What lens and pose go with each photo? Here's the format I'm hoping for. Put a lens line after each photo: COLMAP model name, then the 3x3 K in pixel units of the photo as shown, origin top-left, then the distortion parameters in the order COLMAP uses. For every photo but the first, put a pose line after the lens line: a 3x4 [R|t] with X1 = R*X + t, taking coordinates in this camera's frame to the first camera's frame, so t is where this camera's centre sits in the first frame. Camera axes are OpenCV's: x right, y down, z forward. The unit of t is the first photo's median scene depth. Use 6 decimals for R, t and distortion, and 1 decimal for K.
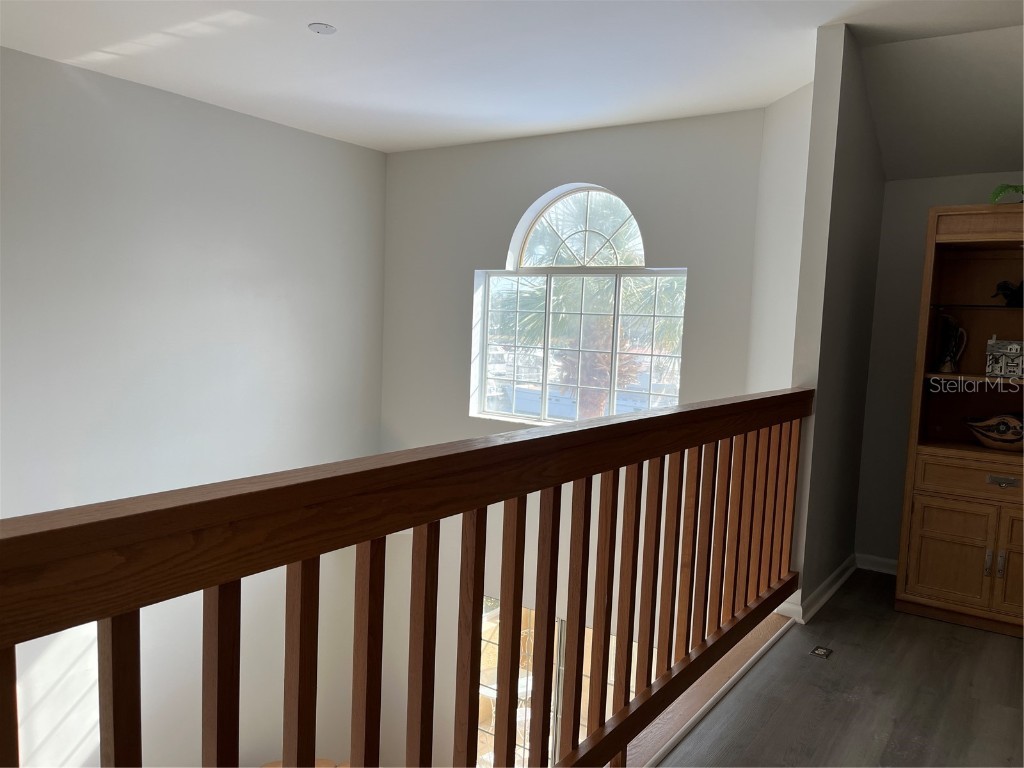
lens RADIAL K [[779.1, 0, 513.3], [0, 779.1, 390.2], [0, 0, 1]] dist [0.046018, -0.075836]
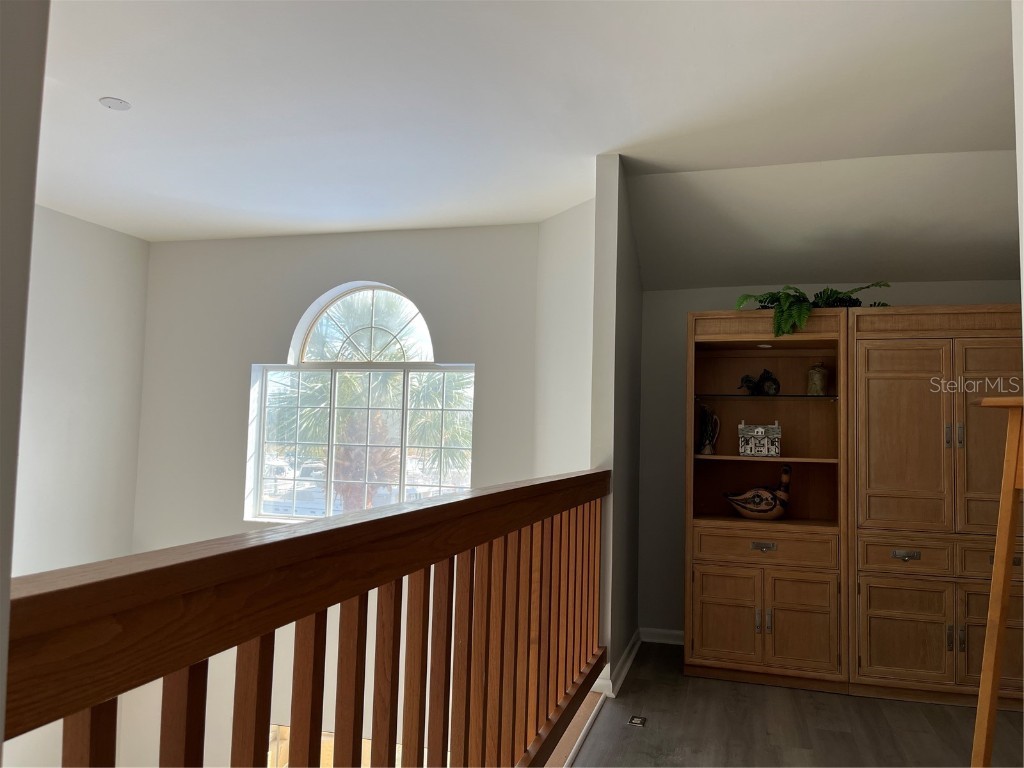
lens RADIAL K [[779.1, 0, 513.6], [0, 779.1, 380.8], [0, 0, 1]] dist [0.046018, -0.075836]
pose [[0.944446, 0.008029, 0.328569, -0.097970], [0.040886, 0.989066, -0.141693, 0.023117], [-0.326115, 0.147255, 0.933791, 0.009555]]
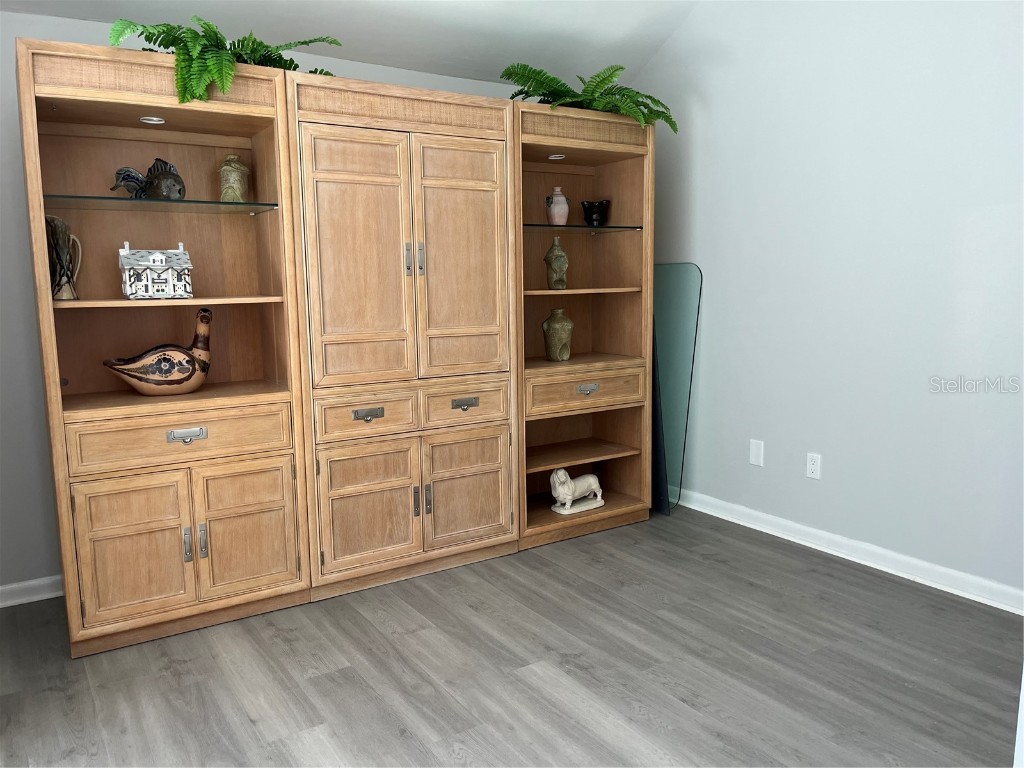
lens RADIAL K [[779.1, 0, 516.4], [0, 779.1, 390.4], [0, 0, 1]] dist [0.046018, -0.075836]
pose [[0.368844, -0.177901, 0.912307, 0.057108], [0.109688, 0.982985, 0.147337, -0.002618], [-0.922996, 0.045725, 0.382082, 0.398140]]
